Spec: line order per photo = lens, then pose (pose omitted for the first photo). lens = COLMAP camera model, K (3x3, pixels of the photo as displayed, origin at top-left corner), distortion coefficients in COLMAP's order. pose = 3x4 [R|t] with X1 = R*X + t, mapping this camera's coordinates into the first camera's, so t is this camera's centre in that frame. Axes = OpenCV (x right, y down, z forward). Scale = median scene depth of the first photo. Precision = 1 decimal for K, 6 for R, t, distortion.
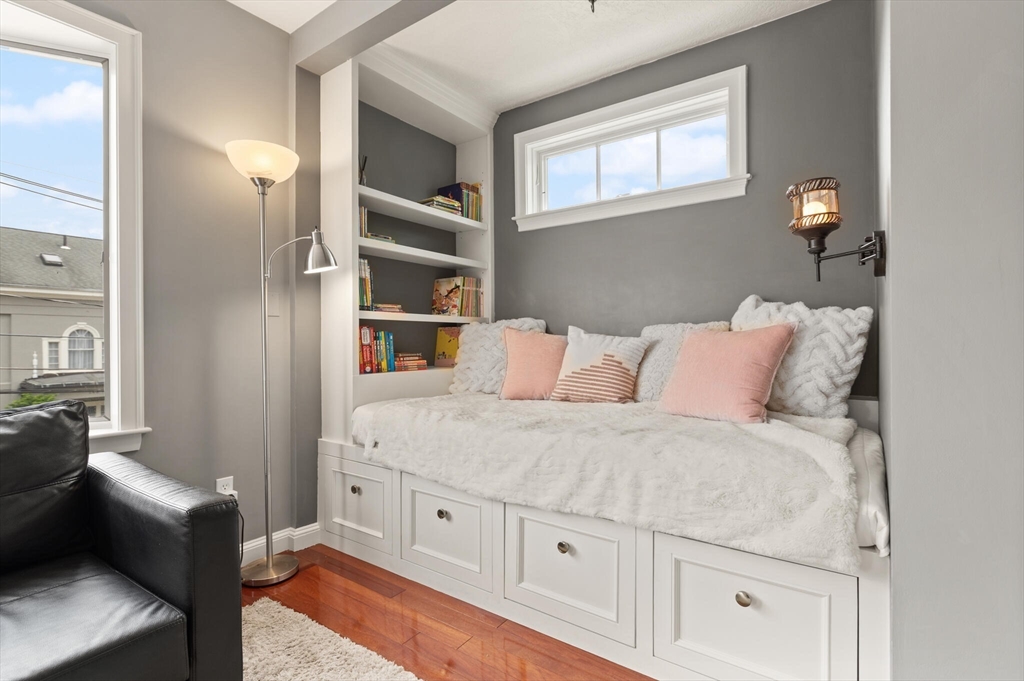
lens RADIAL K [[482.6, 0, 513.2], [0, 482.6, 340.7], [0, 0, 1]] dist [-0.034364, 0.000012]
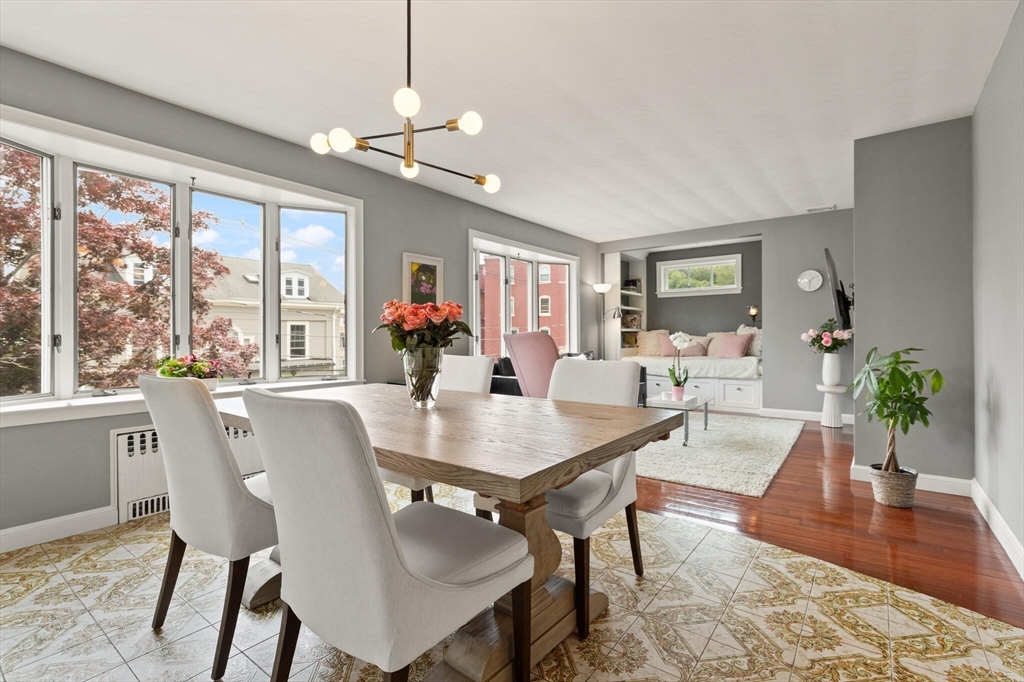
lens RADIAL K [[465.9, 0, 512.9], [0, 465.9, 335.9], [0, 0, 1]] dist [-0.000112, -0.000390]
pose [[0.999466, -0.003999, -0.032437, -0.878110], [0.003991, 0.999992, -0.000317, -0.014859], [0.032438, 0.000187, 0.999474, -2.022922]]
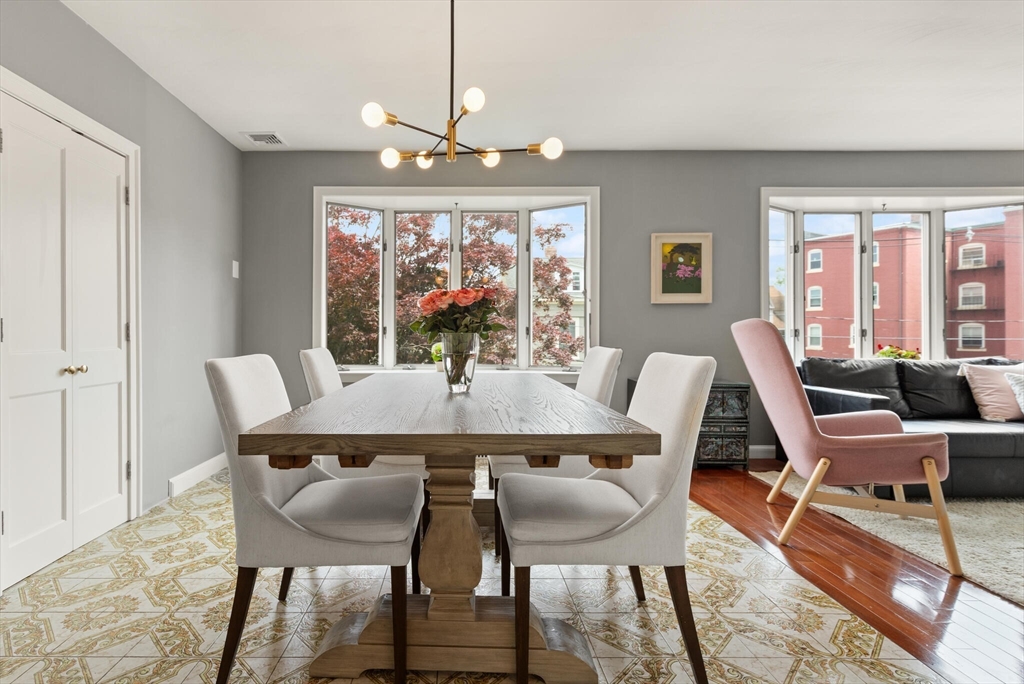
lens RADIAL K [[491.3, 0, 463.6], [0, 491.3, 333.9], [0, 0, 1]] dist [0.000247, -0.000146]
pose [[0.579077, -0.000575, -0.815272, -0.386229], [-0.002119, 0.999995, -0.002210, 0.006347], [0.815270, 0.003007, 0.579073, -1.743931]]
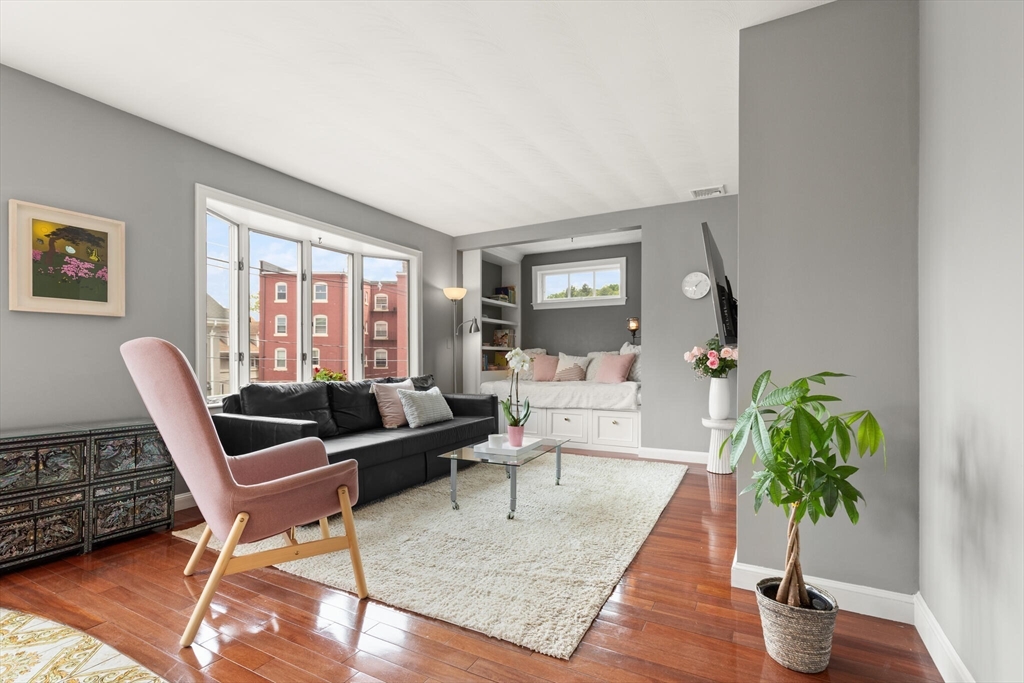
lens RADIAL K [[469.0, 0, 515.6], [0, 469.0, 358.2], [0, 0, 1]] dist [0.001141, 0.000141]
pose [[0.991802, 0.001145, 0.127780, -0.426296], [-0.001118, 0.999999, -0.000281, 0.000861], [-0.127780, 0.000136, 0.991803, -1.411507]]
